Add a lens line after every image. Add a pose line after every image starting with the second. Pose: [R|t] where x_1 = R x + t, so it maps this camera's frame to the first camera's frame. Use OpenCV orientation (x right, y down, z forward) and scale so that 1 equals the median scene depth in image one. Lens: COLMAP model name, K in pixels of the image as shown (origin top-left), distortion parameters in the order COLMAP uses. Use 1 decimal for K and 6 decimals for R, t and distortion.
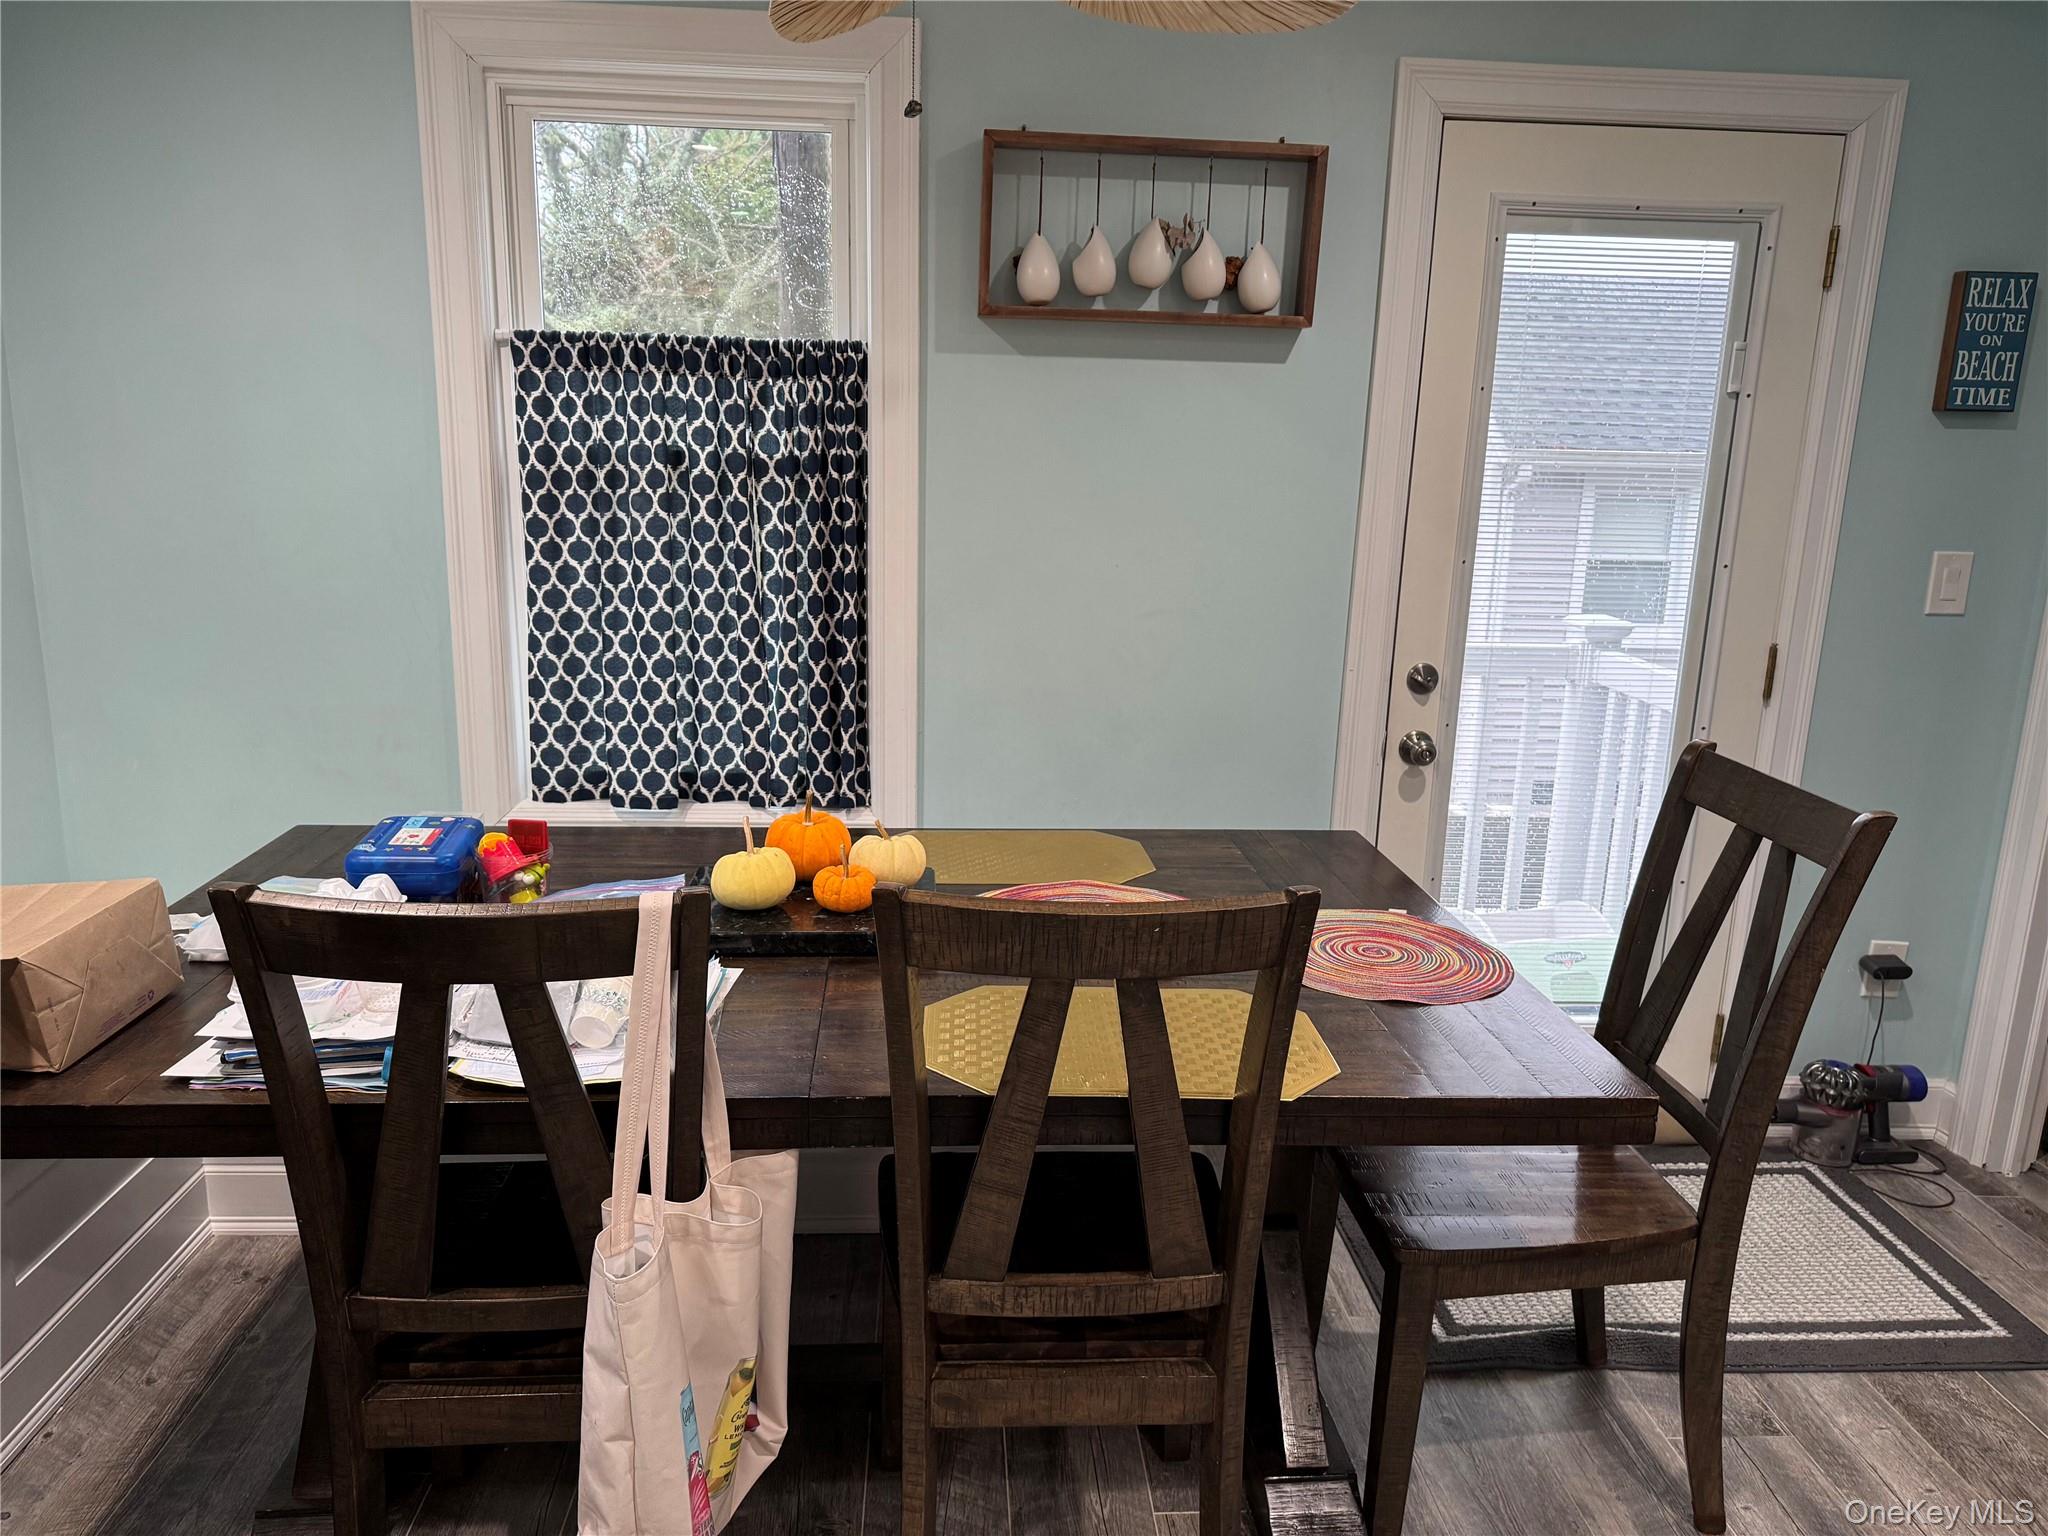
lens RADIAL K [[1440.7, 0, 1016.7], [0, 1440.7, 766.8], [0, 0, 1]] dist [0.069690, -0.073166]
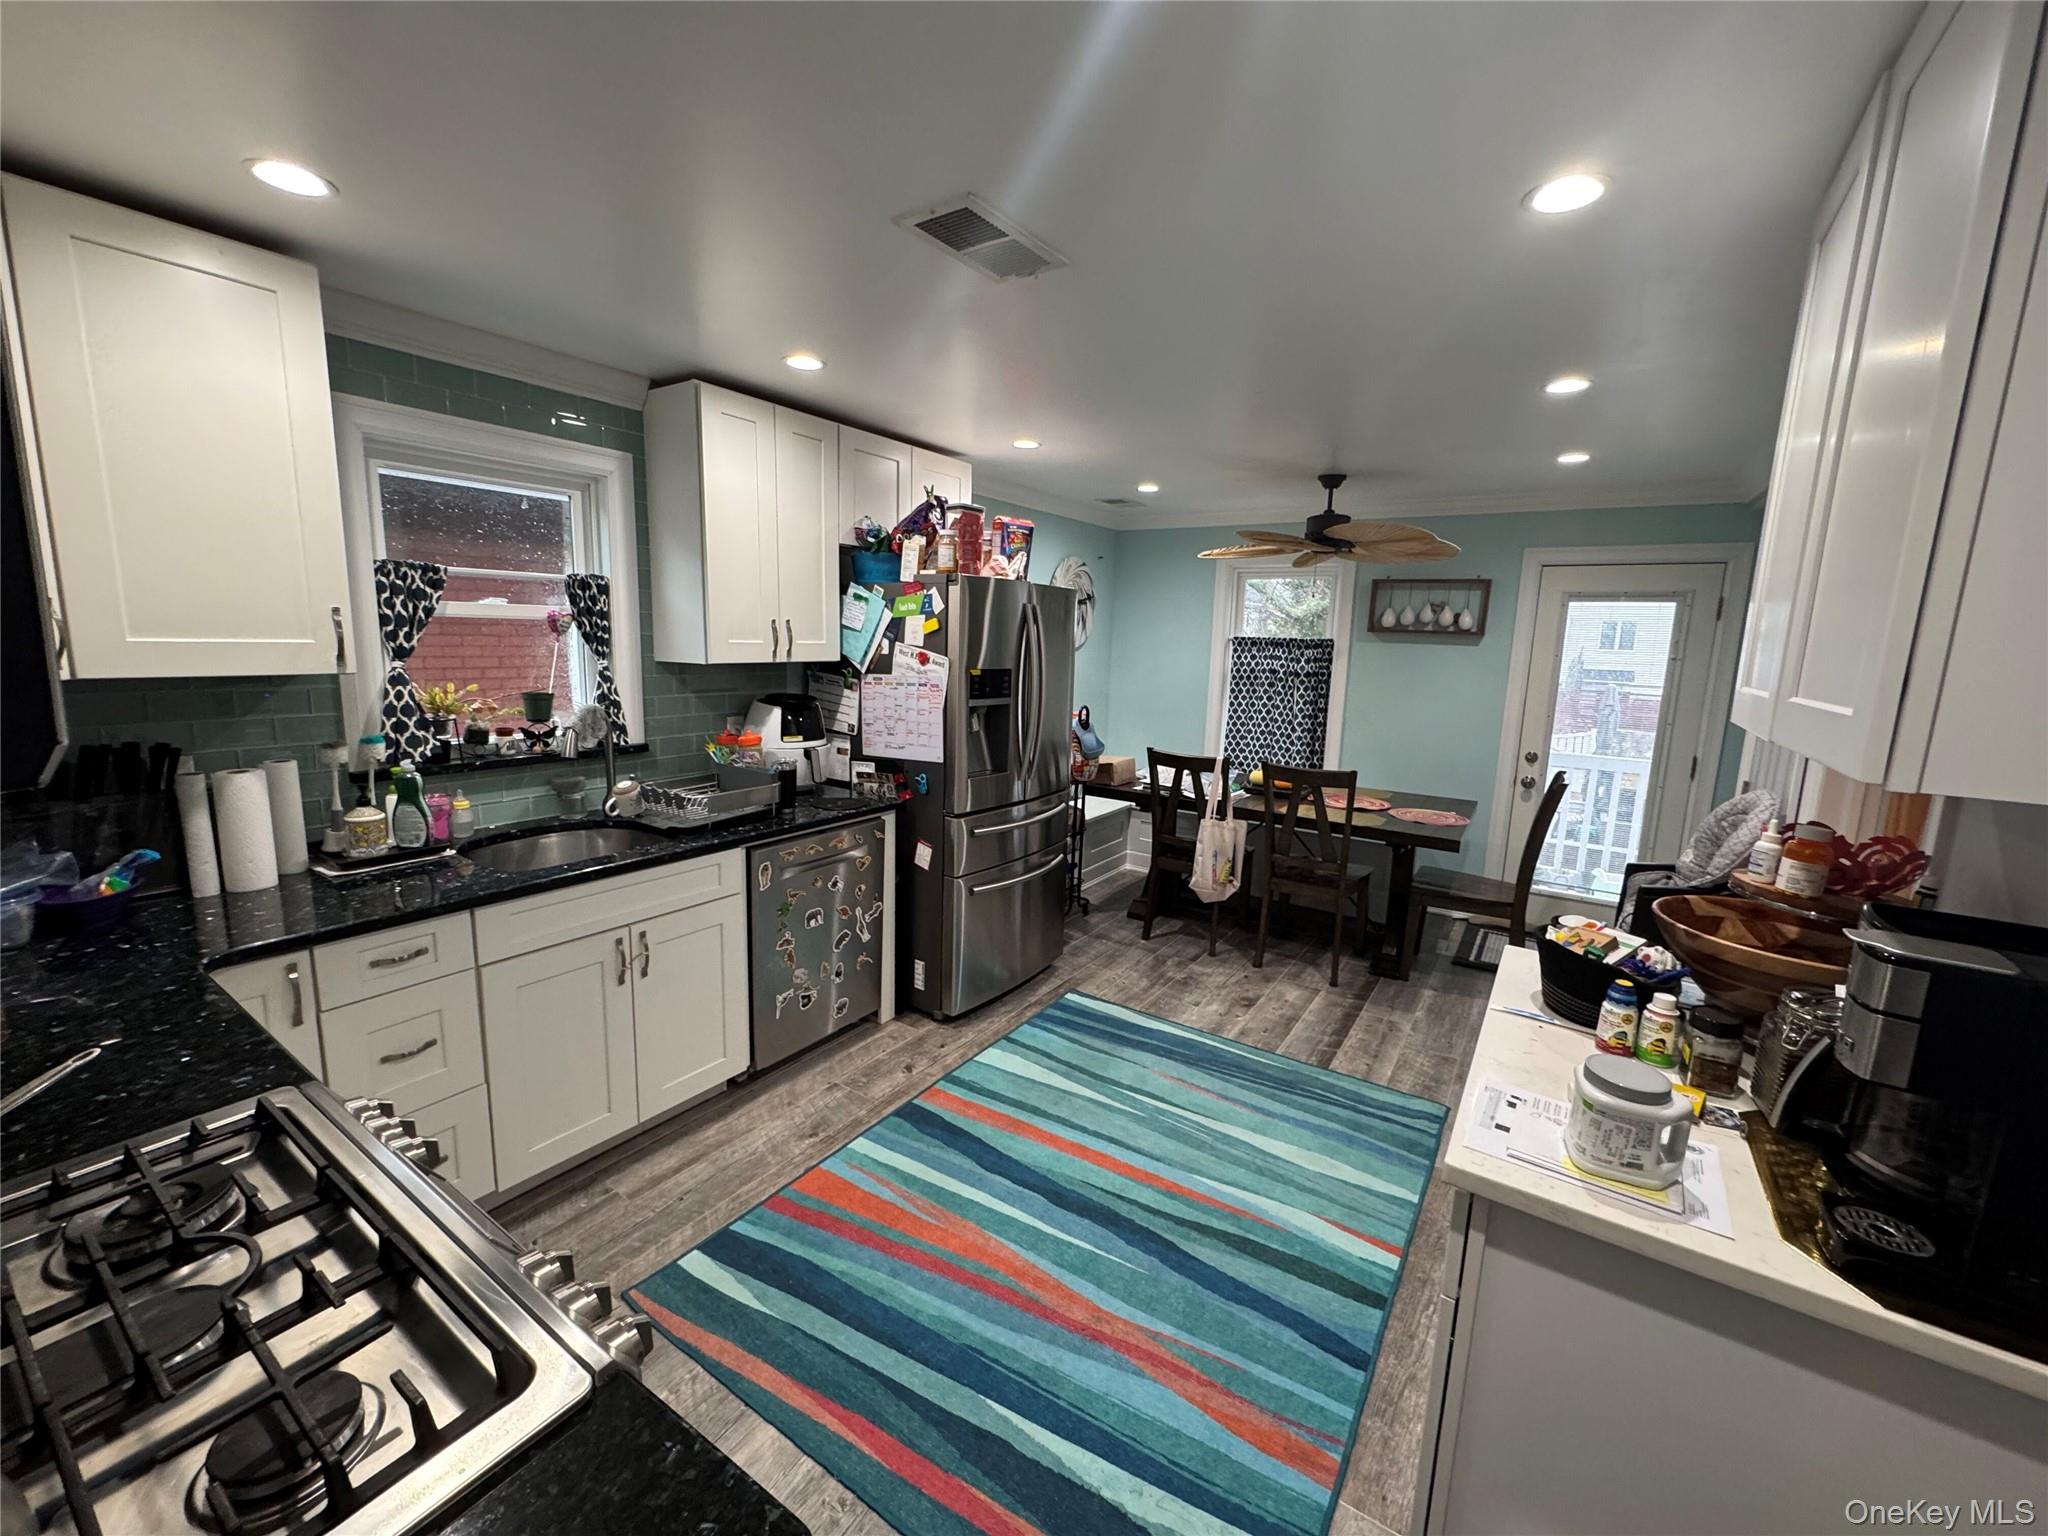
lens RADIAL K [[817.9, 0, 1027.4], [0, 817.9, 767.5], [0, 0, 1]] dist [0.002477, 0.000169]
pose [[0.804499, 0.094928, -0.586319, 0.454704], [-0.139454, 0.989740, -0.031105, 0.152687], [0.577351, 0.106788, 0.809483, -0.882862]]
